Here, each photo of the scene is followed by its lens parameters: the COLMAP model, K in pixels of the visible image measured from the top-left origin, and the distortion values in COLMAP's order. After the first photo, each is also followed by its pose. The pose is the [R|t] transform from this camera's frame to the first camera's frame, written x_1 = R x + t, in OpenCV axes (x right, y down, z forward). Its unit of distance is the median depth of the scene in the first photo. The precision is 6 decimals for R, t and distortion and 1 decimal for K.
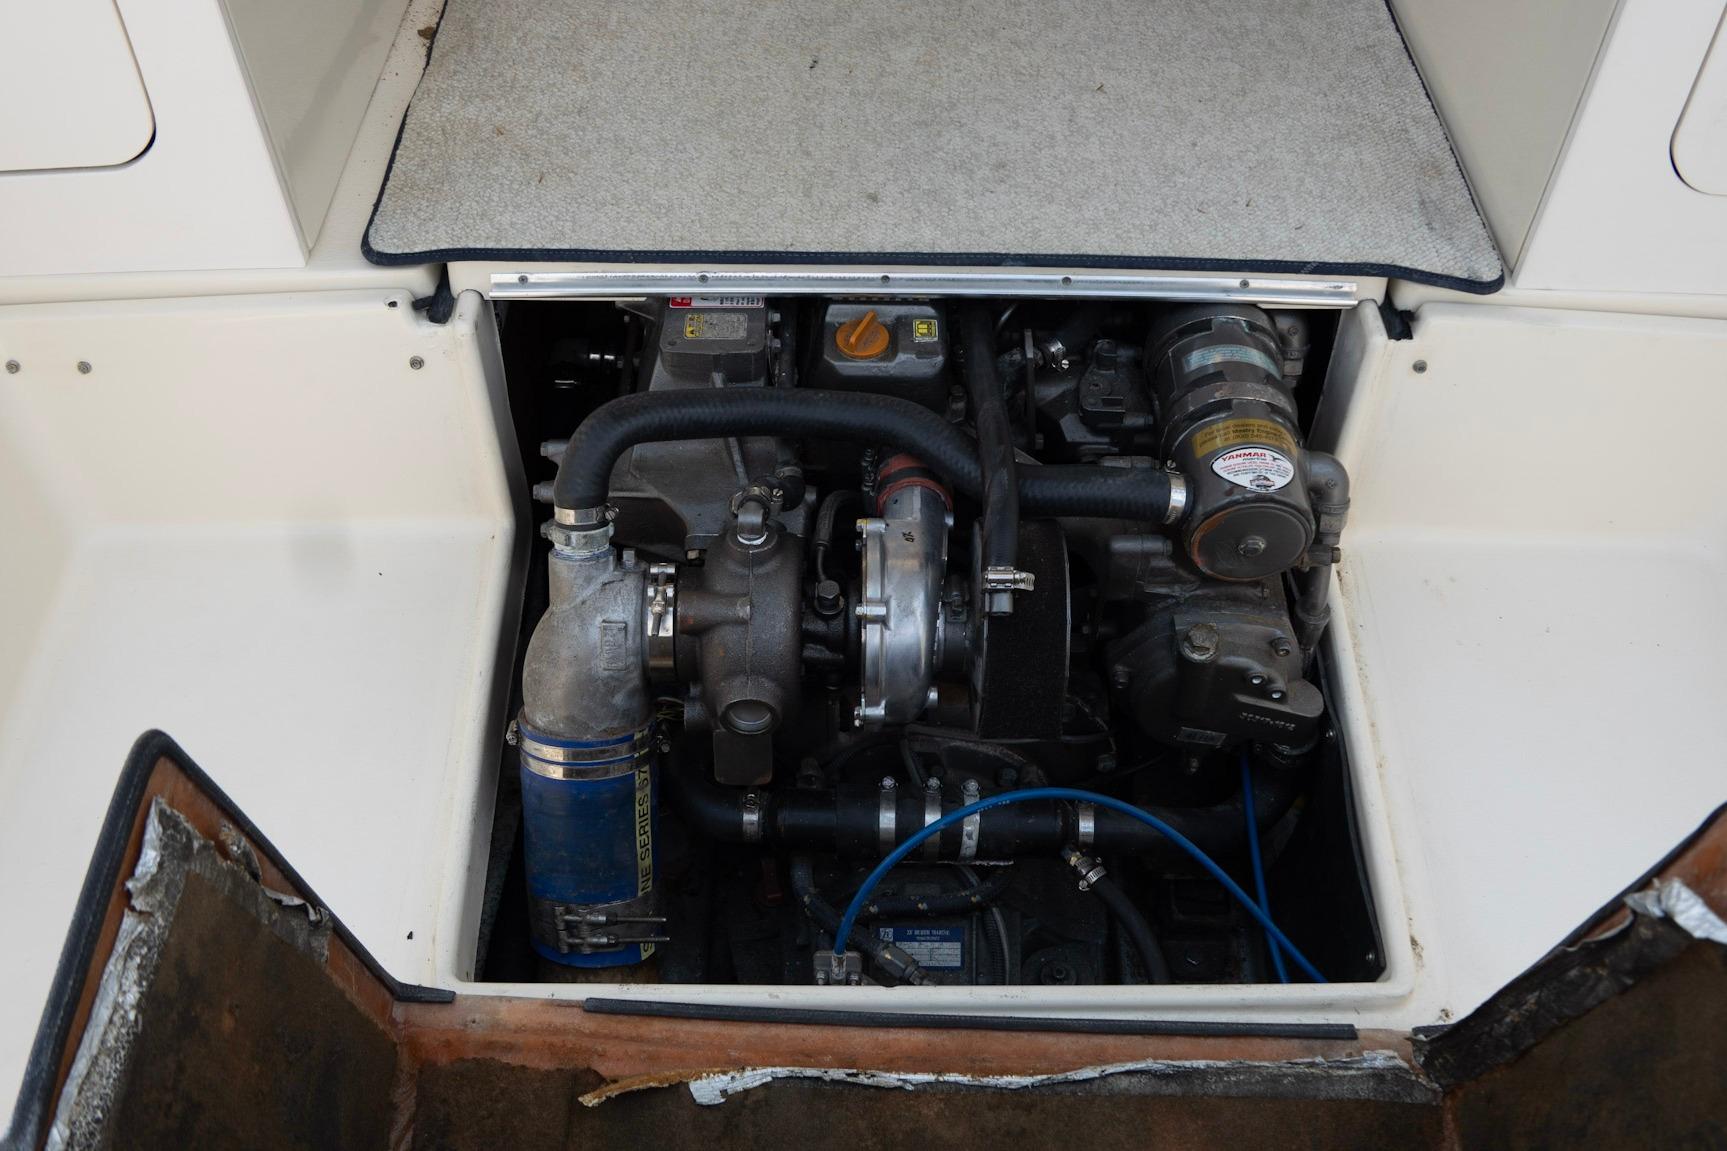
lens RADIAL K [[1661.5, 0, 863.5], [0, 1661.5, 575.5], [0, 0, 1]] dist [-0.220732, 0.131800]
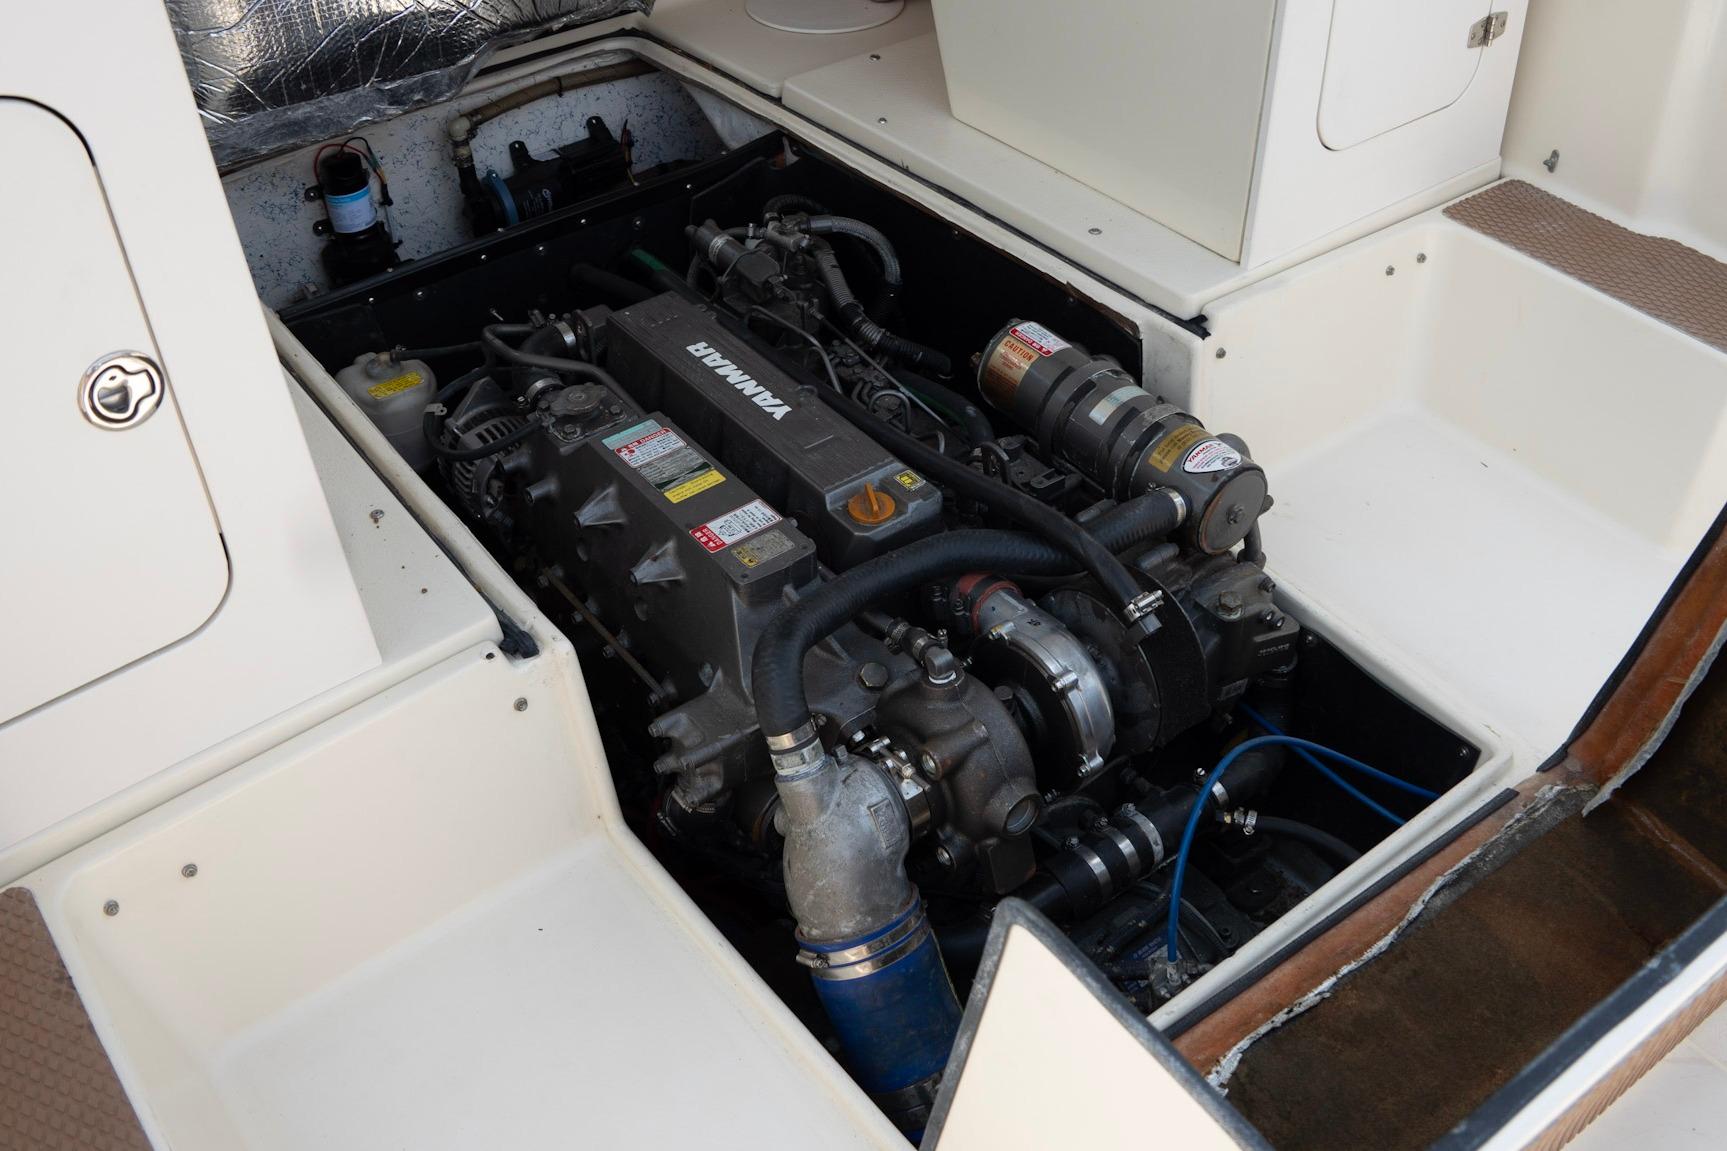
lens RADIAL K [[1661.5, 0, 863.5], [0, 1661.5, 575.5], [0, 0, 1]] dist [-0.220732, 0.131800]
pose [[0.794244, -0.412311, 0.446292, -0.561179], [0.481538, 0.875081, -0.048518, -0.052420], [-0.370538, 0.253442, 0.893571, -0.004110]]
